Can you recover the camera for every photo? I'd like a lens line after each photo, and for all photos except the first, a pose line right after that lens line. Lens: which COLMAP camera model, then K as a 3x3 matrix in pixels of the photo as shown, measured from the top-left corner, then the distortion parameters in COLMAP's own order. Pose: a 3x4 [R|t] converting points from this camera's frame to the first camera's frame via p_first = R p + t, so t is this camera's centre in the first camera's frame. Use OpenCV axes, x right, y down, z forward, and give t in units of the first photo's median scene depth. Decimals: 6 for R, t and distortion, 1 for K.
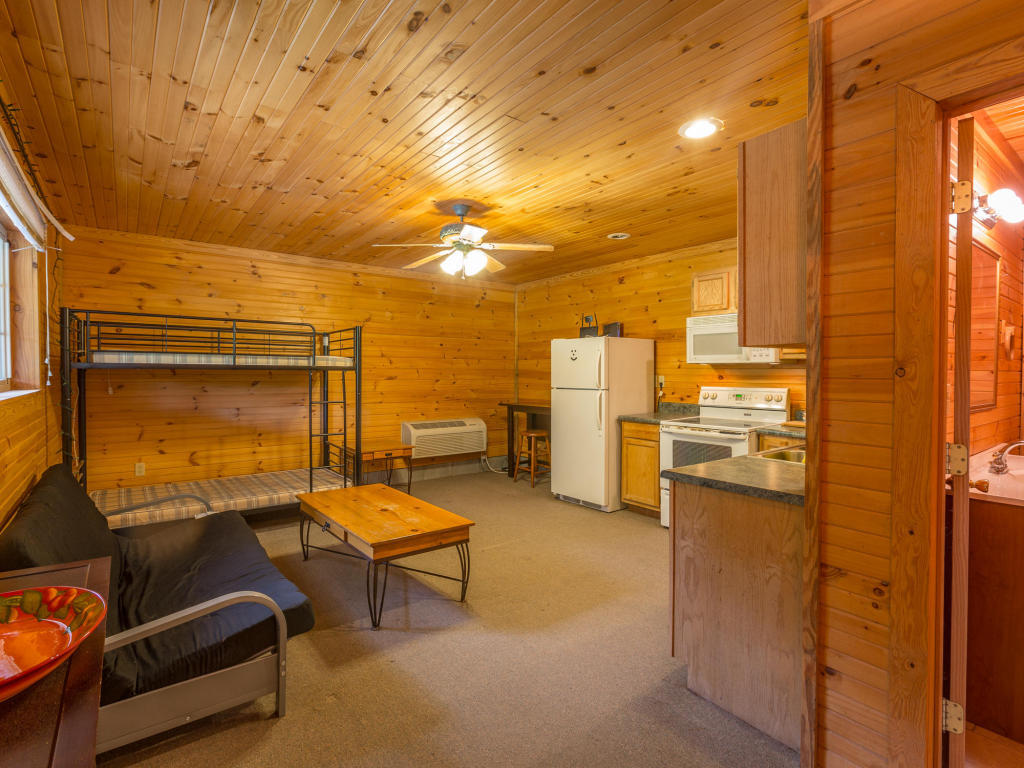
lens RADIAL K [[508.2, 0, 511.6], [0, 508.2, 382.4], [0, 0, 1]] dist [0.001309, -0.000709]
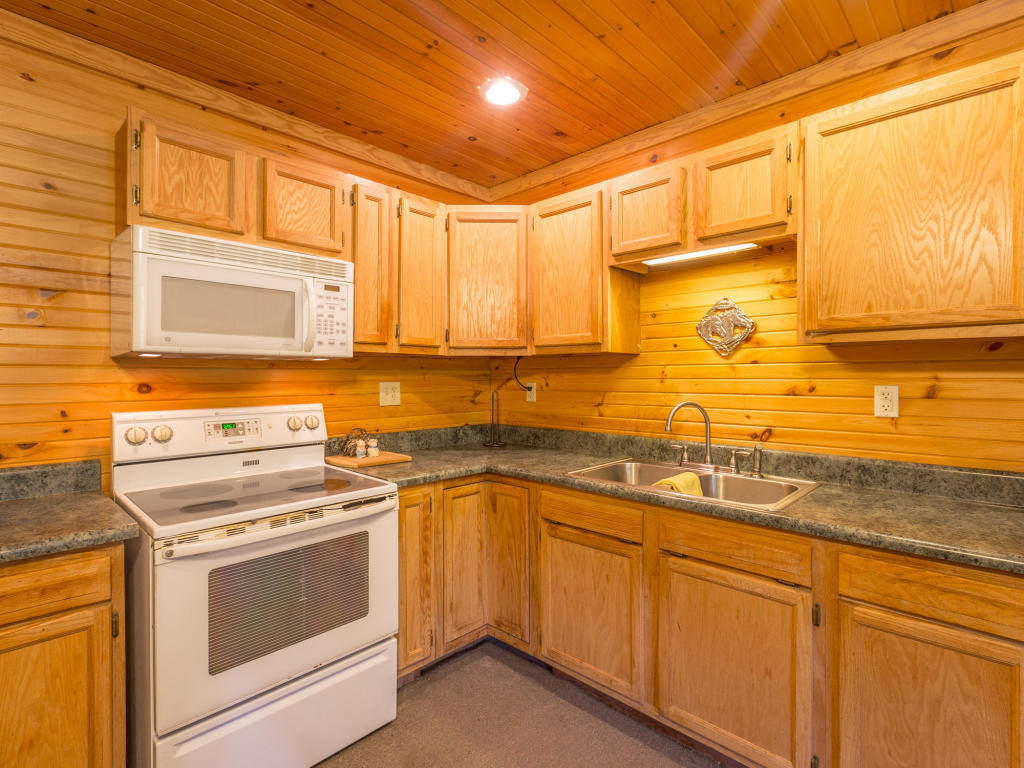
lens RADIAL K [[510.4, 0, 510.0], [0, 510.4, 377.9], [0, 0, 1]] dist [-0.001361, -0.000893]
pose [[-0.152491, -0.005431, 0.988290, -0.049455], [0.024310, 0.999662, 0.009244, -0.014862], [-0.988006, 0.025435, -0.152308, 0.757451]]
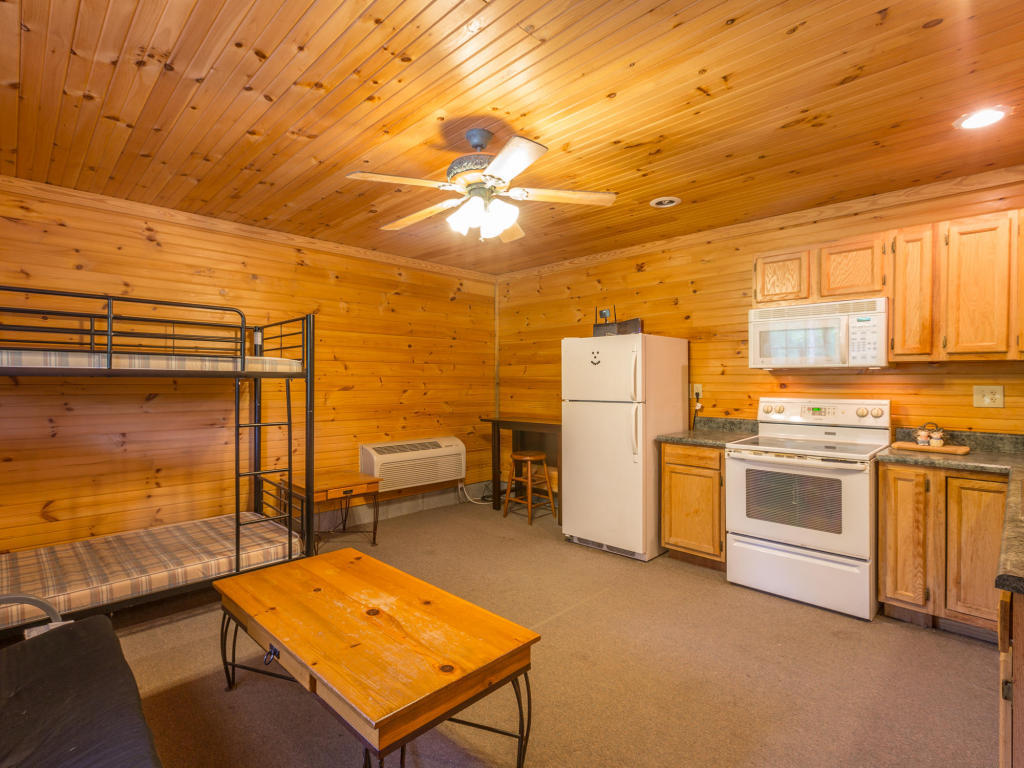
lens RADIAL K [[508.2, 0, 511.6], [0, 508.2, 382.4], [0, 0, 1]] dist [0.001309, -0.000709]
pose [[0.991396, -0.002873, 0.130868, -0.113758], [0.005072, 0.999851, -0.016477, -0.004424], [-0.130802, 0.016999, 0.991263, 0.262171]]
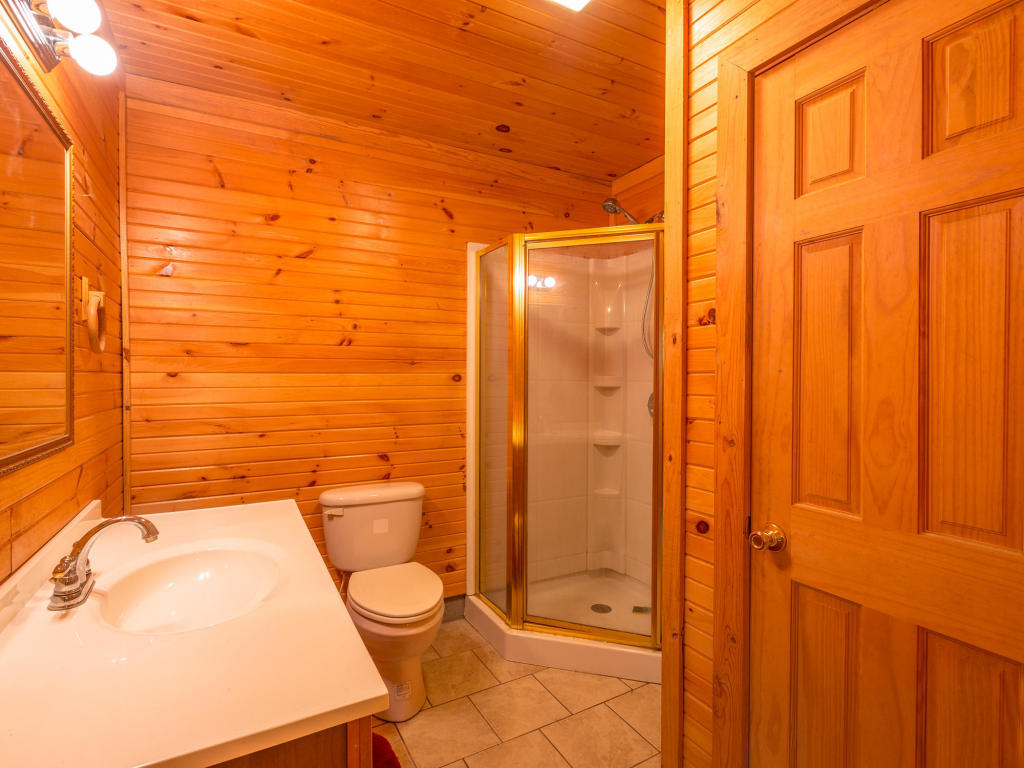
lens RADIAL K [[510.4, 0, 510.0], [0, 510.4, 377.9], [0, 0, 1]] dist [-0.001361, -0.000893]
pose [[0.146679, -0.010467, 0.989129, 0.281971], [0.022673, 0.999717, 0.007217, -0.005425], [-0.988924, 0.021368, 0.146875, 0.270182]]
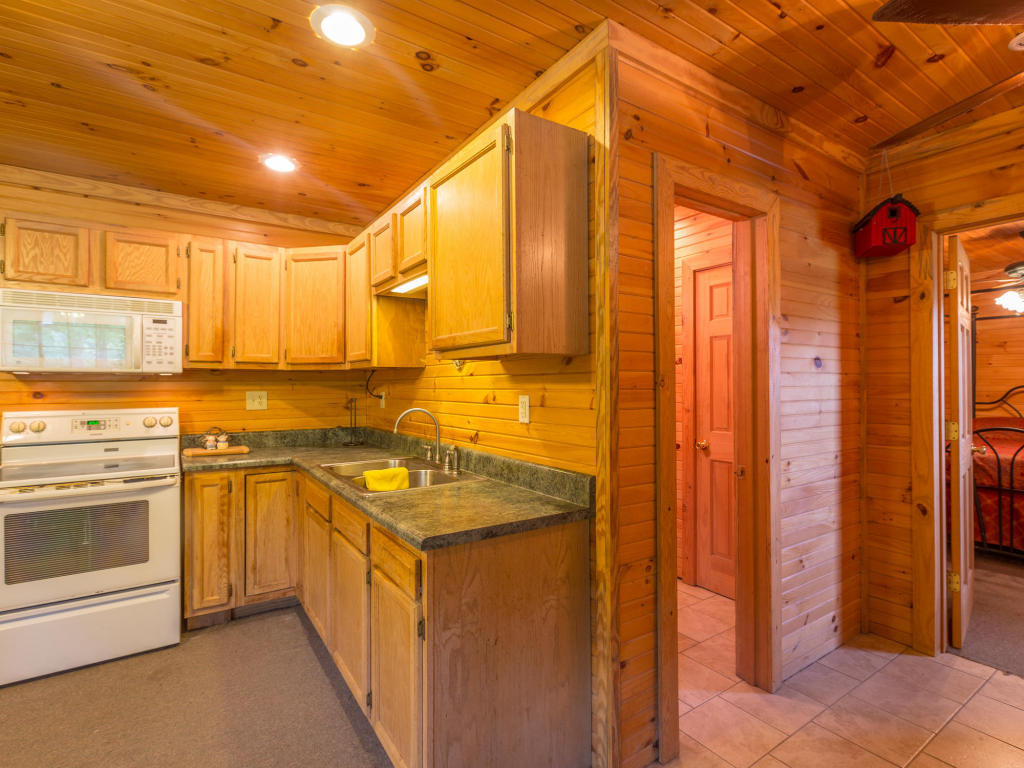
lens RADIAL K [[508.2, 0, 511.6], [0, 508.2, 382.4], [0, 0, 1]] dist [0.001309, -0.000709]
pose [[0.066473, 0.002588, 0.997785, -0.154306], [0.025529, 0.999665, -0.004294, -0.008121], [-0.997462, 0.025757, 0.066385, 0.391660]]
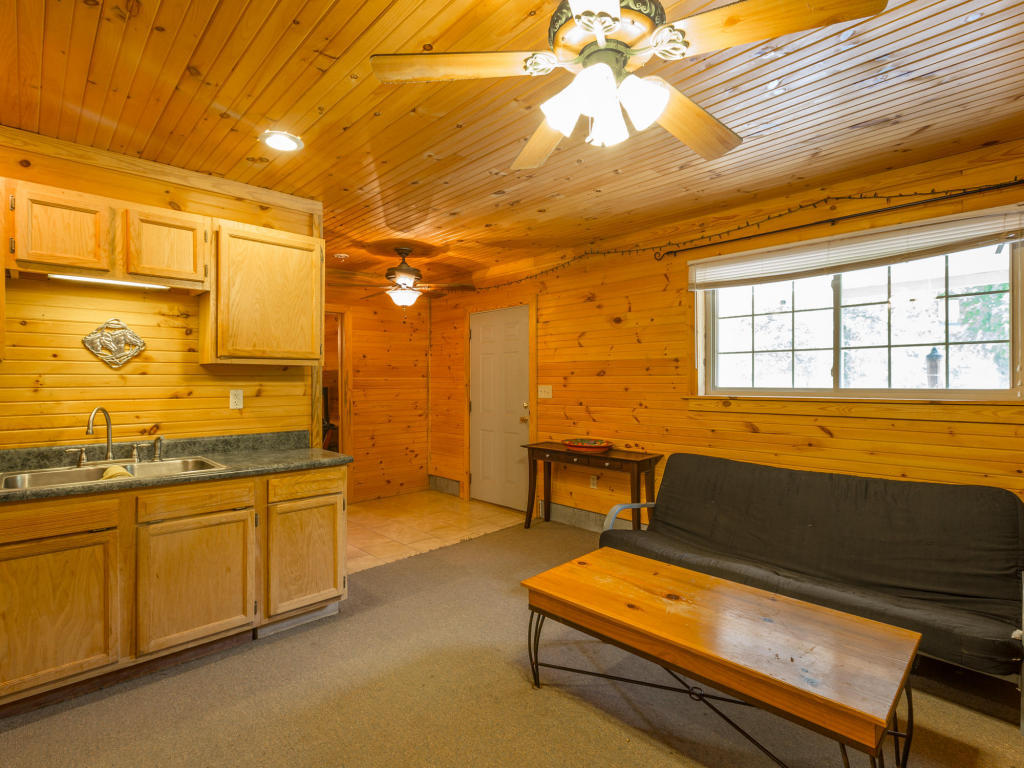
lens RADIAL K [[508.2, 0, 511.6], [0, 508.2, 382.4], [0, 0, 1]] dist [0.001309, -0.000709]
pose [[-0.994311, 0.000649, -0.106510, 0.014071], [-0.002000, 0.999691, 0.024761, -0.024518], [0.106493, 0.024833, -0.994003, 1.094645]]
